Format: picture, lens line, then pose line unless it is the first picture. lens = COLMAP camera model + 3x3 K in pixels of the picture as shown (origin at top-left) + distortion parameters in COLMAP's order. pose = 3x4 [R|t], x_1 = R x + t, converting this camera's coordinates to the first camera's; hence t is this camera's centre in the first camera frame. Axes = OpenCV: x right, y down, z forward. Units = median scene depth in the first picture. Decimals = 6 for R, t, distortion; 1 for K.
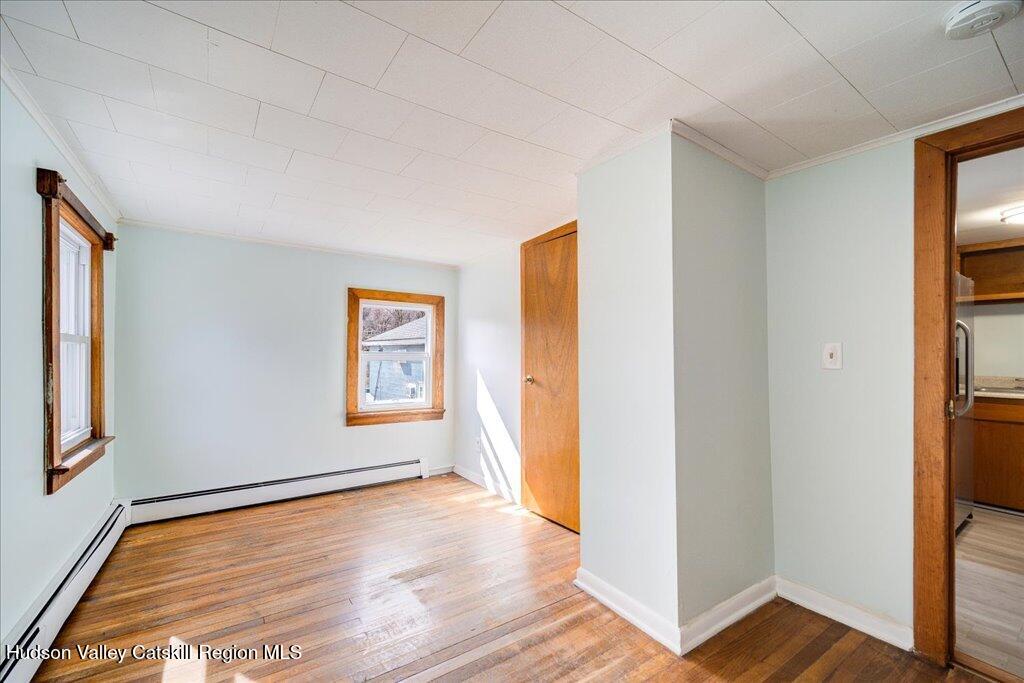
lens RADIAL K [[409.1, 0, 511.1], [0, 409.1, 352.4], [0, 0, 1]] dist [-0.011361, -0.000124]
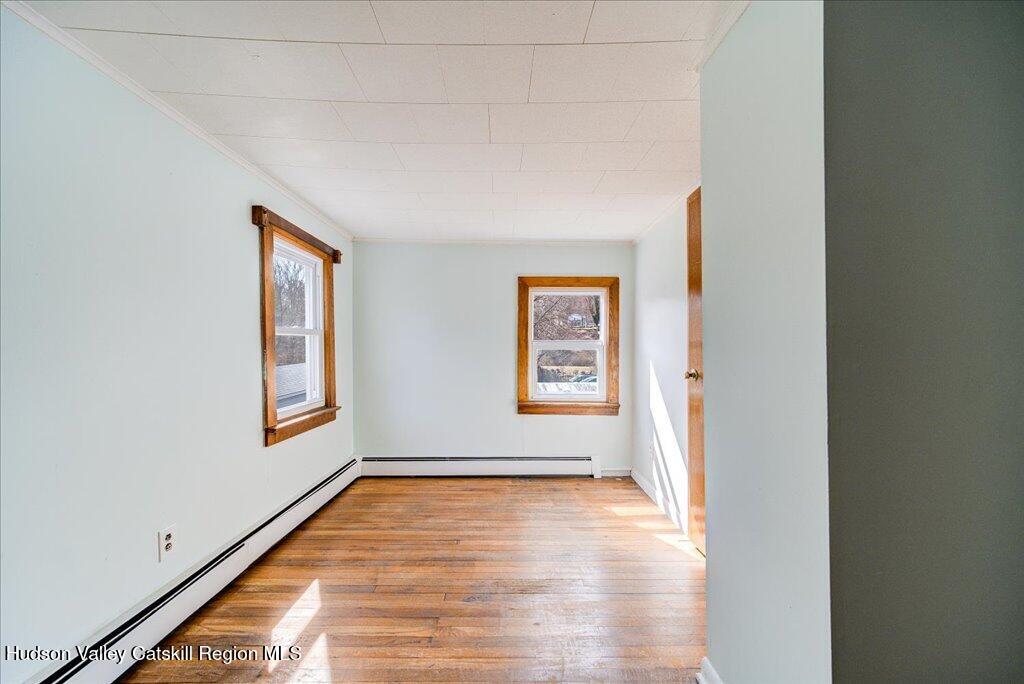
lens RADIAL K [[412.4, 0, 507.7], [0, 412.4, 345.0], [0, 0, 1]] dist [0.002729, 0.000141]
pose [[0.839069, 0.000211, -0.544026, 0.159251], [0.004855, 0.999957, 0.007877, 0.002173], [0.544004, -0.009250, 0.839032, 0.153482]]
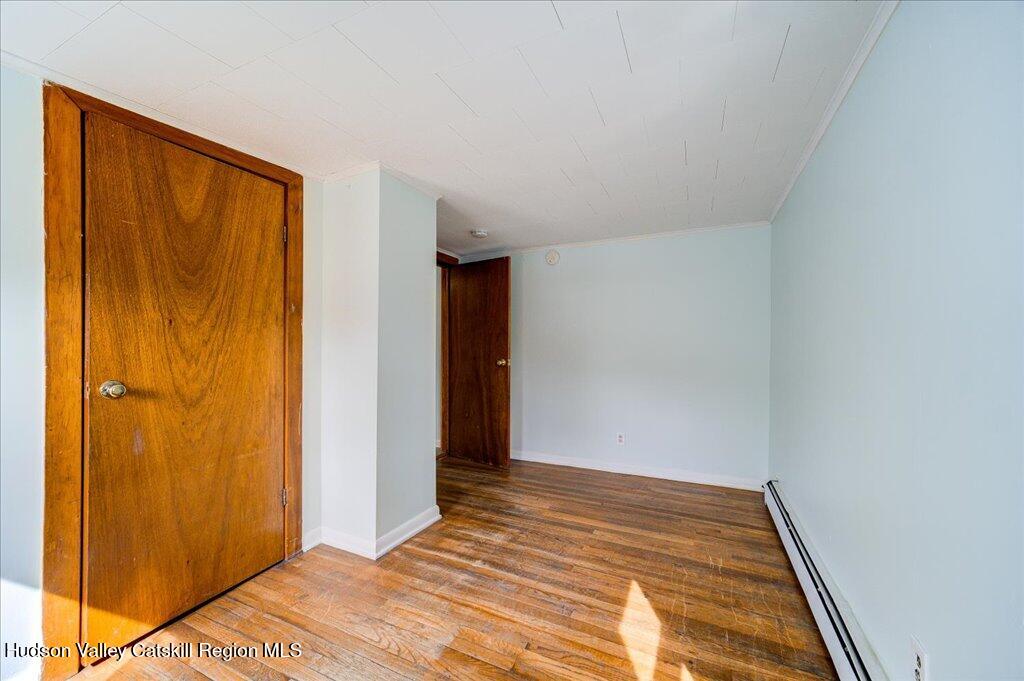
lens RADIAL K [[412.4, 0, 507.7], [0, 412.4, 343.5], [0, 0, 1]] dist [0.002729, 0.000141]
pose [[-0.501089, -0.004623, 0.865383, -0.566145], [-0.006313, 0.999979, 0.001686, 0.007024], [-0.865373, -0.004618, -0.501108, 0.758090]]
